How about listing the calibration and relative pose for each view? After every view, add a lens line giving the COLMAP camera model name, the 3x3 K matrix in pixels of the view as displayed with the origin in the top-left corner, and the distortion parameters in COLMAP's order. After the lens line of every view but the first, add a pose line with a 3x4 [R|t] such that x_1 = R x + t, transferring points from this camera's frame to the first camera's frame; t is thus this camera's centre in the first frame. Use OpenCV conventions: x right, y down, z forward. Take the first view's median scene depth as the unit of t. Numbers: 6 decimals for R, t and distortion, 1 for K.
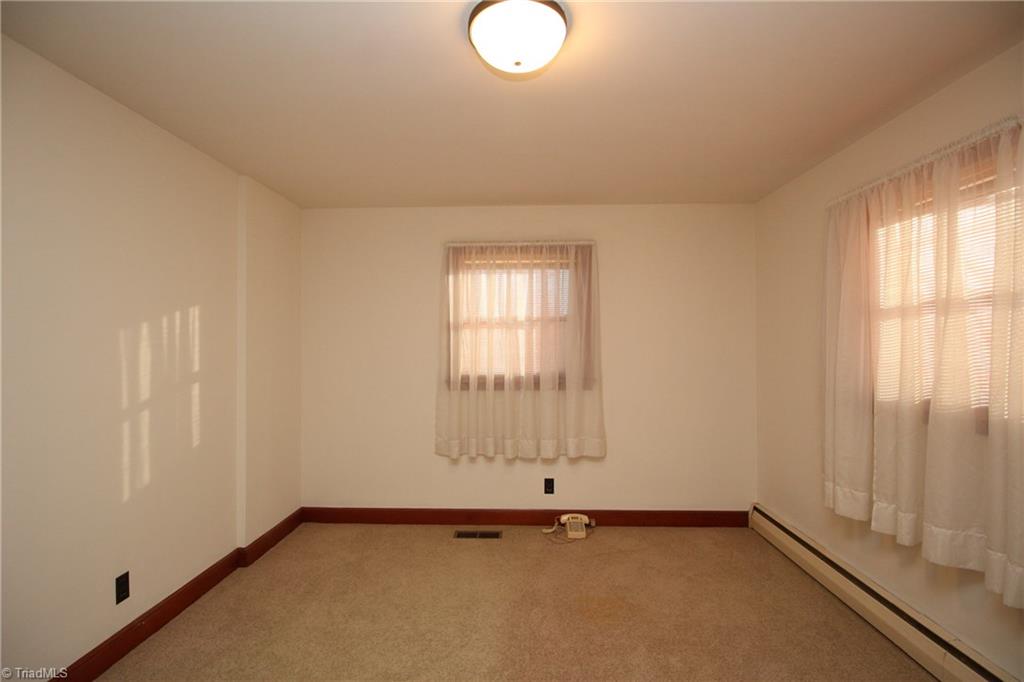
lens RADIAL K [[474.7, 0, 505.7], [0, 474.7, 338.7], [0, 0, 1]] dist [0.008402, -0.017711]
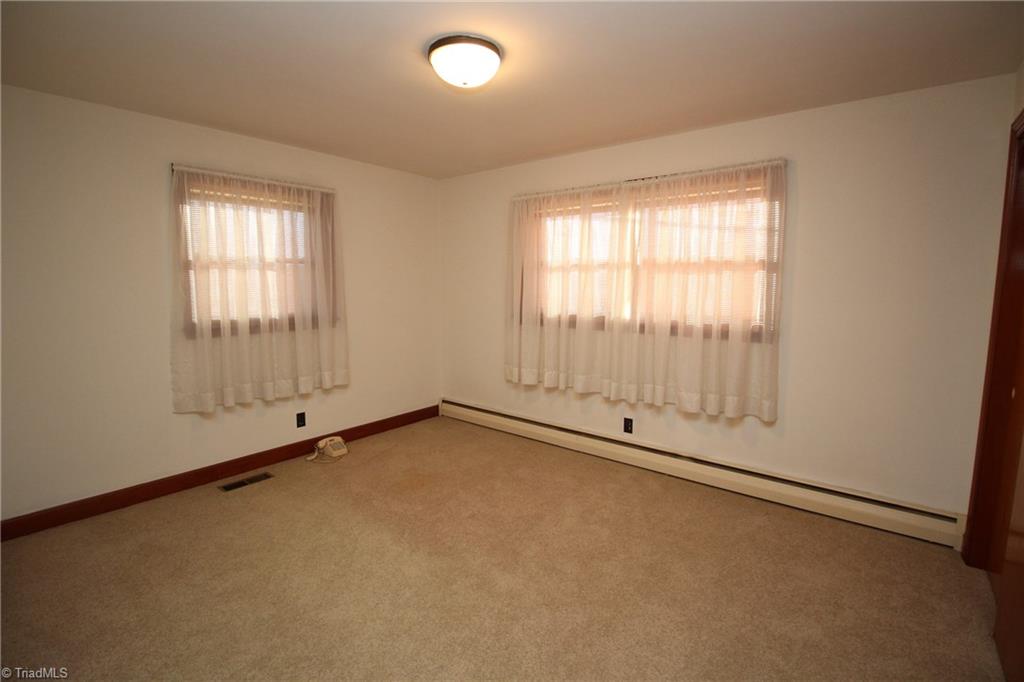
lens RADIAL K [[474.7, 0, 505.7], [0, 474.7, 338.7], [0, 0, 1]] dist [0.008402, -0.017711]
pose [[0.603556, -0.090218, 0.792200, -0.471940], [-0.011658, 0.992473, 0.121907, -0.005992], [-0.797235, -0.082813, 0.597961, 0.012162]]
